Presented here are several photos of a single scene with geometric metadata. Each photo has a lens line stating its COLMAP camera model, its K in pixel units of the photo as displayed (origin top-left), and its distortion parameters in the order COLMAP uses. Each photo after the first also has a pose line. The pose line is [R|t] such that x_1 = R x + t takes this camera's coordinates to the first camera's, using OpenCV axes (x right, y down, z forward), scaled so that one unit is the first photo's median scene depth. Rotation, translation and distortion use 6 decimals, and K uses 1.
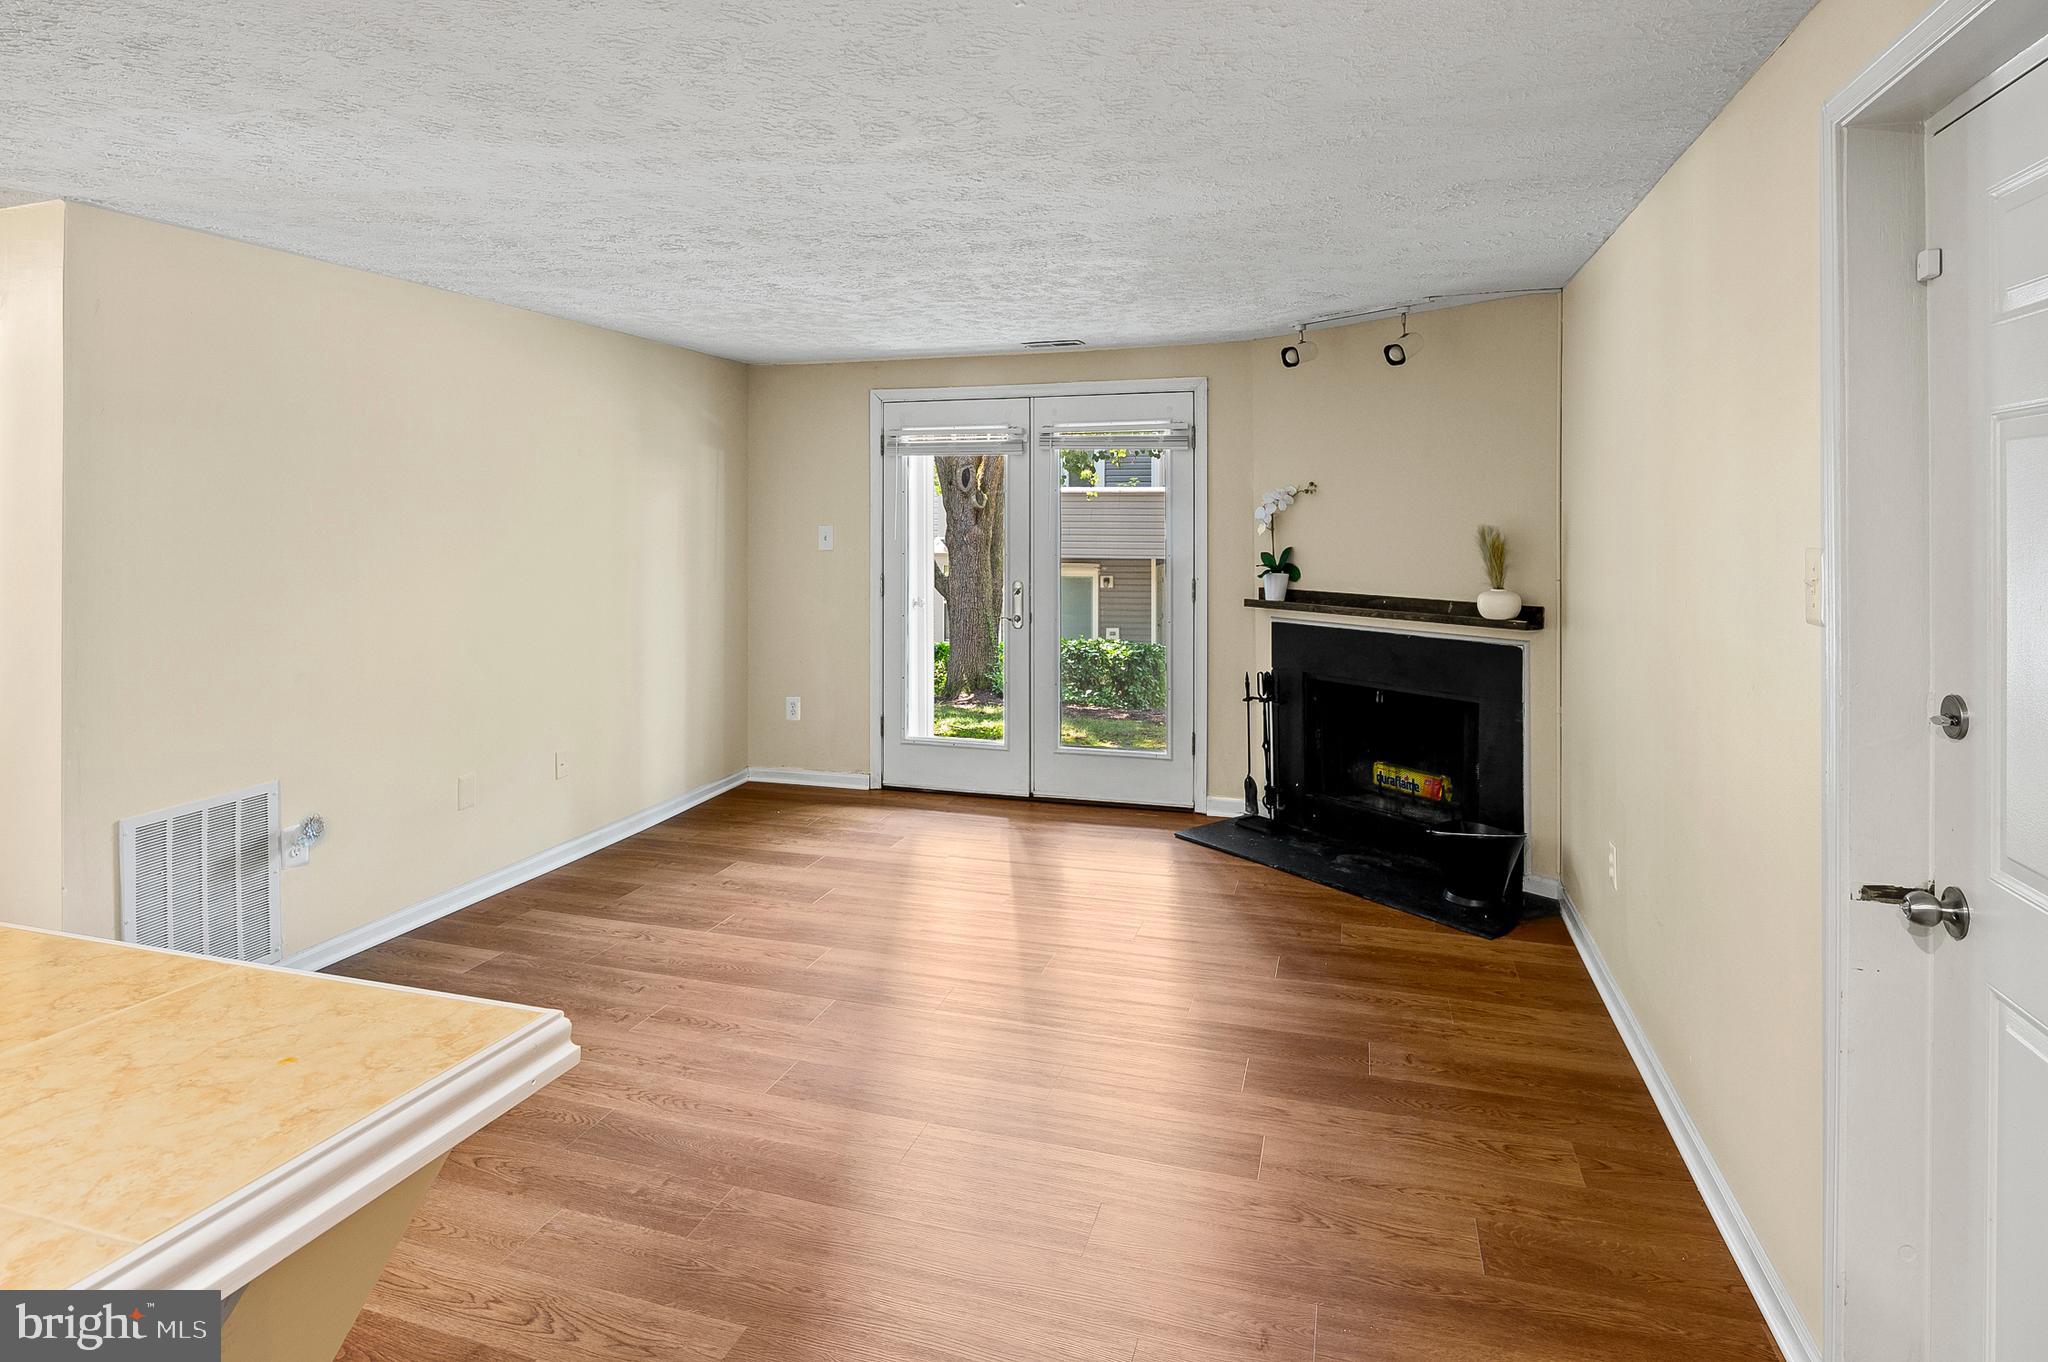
lens RADIAL K [[1115.8, 0, 1013.7], [0, 1115.8, 514.2], [0, 0, 1]] dist [-0.000002, -0.005636]
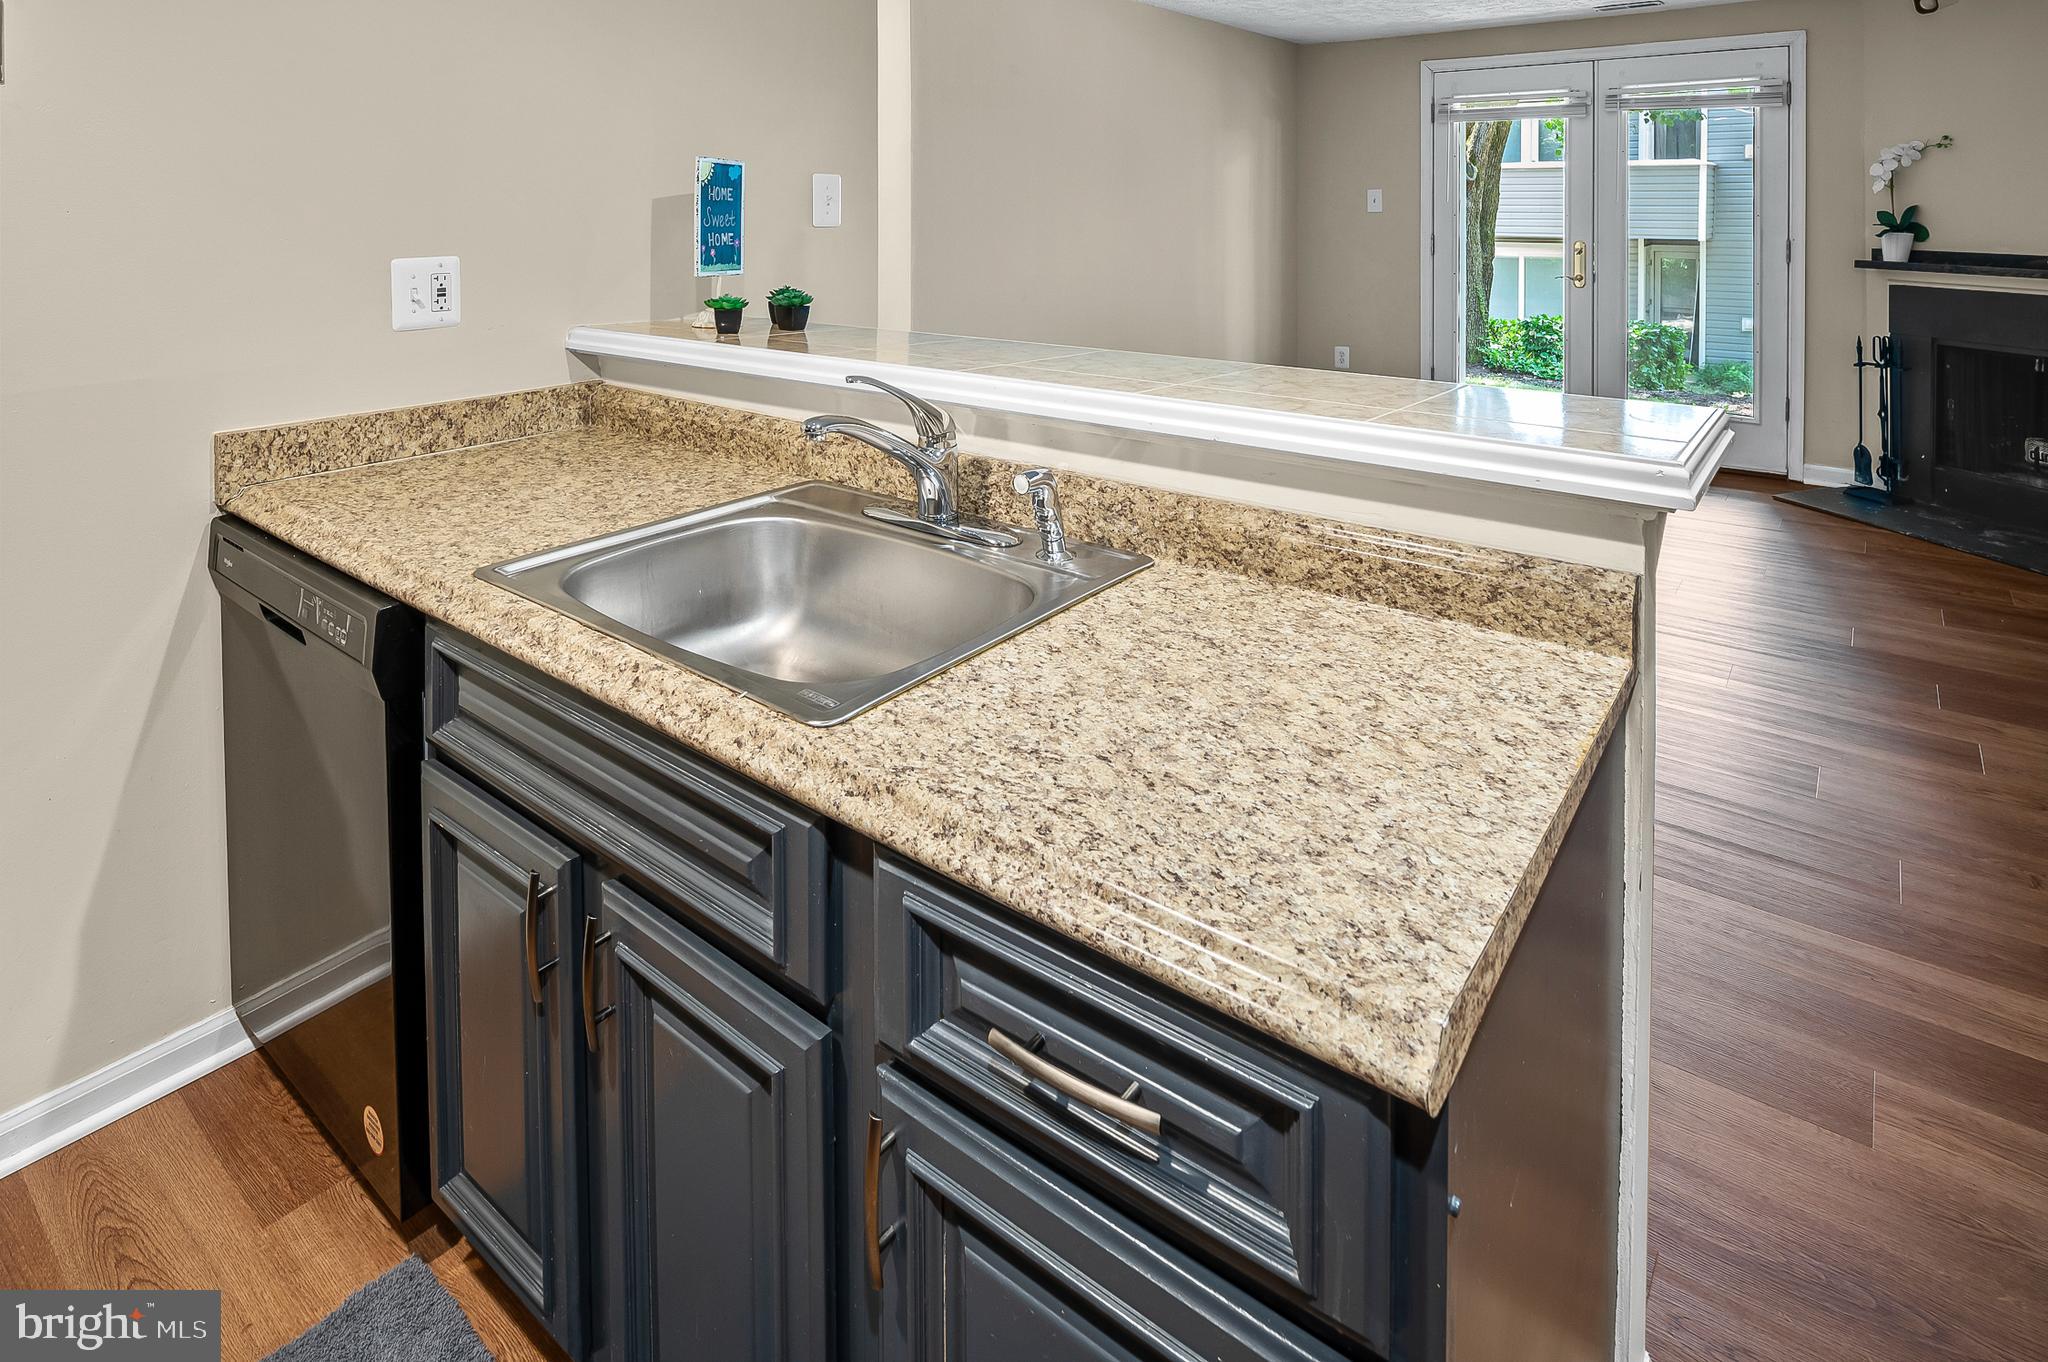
lens RADIAL K [[1115.8, 0, 1011.7], [0, 1115.8, 211.0], [0, 0, 1]] dist [-0.000002, -0.005636]
pose [[0.933544, -0.000152, -0.358463, -0.146471], [0.004463, 0.999927, 0.011199, 0.023476], [0.358435, -0.012054, 0.933477, -0.173602]]
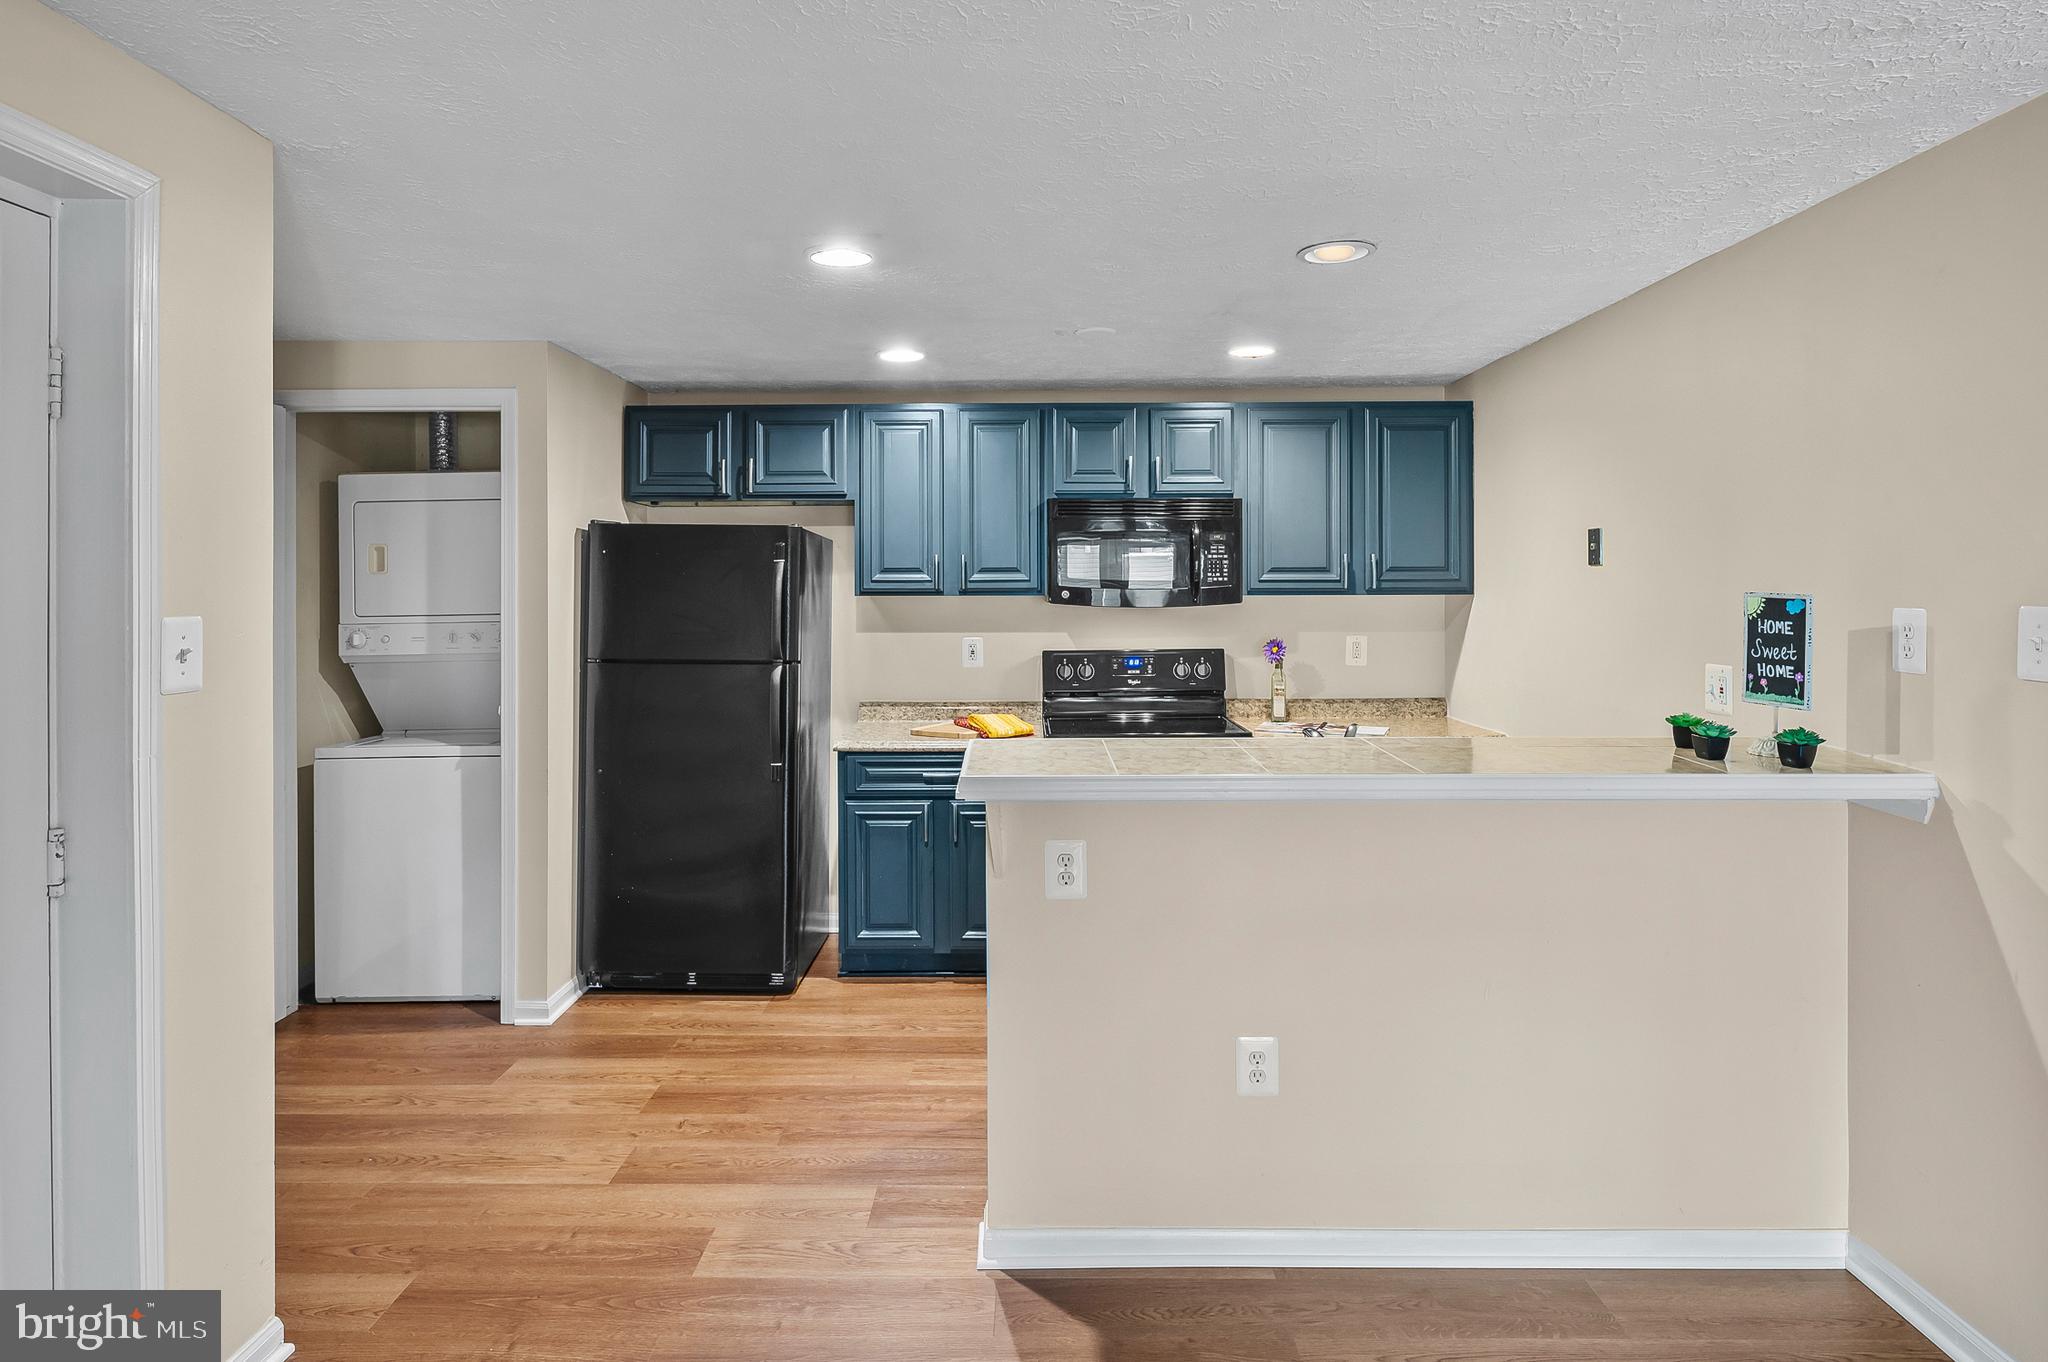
lens RADIAL K [[1115.8, 0, 1005.2], [0, 1115.8, 586.3], [0, 0, 1]] dist [-0.000002, -0.005636]
pose [[-0.959642, 0.002124, -0.281217, 0.037356], [0.003399, 0.999986, -0.004044, 0.002766], [0.281204, -0.004837, -0.959636, 0.644428]]
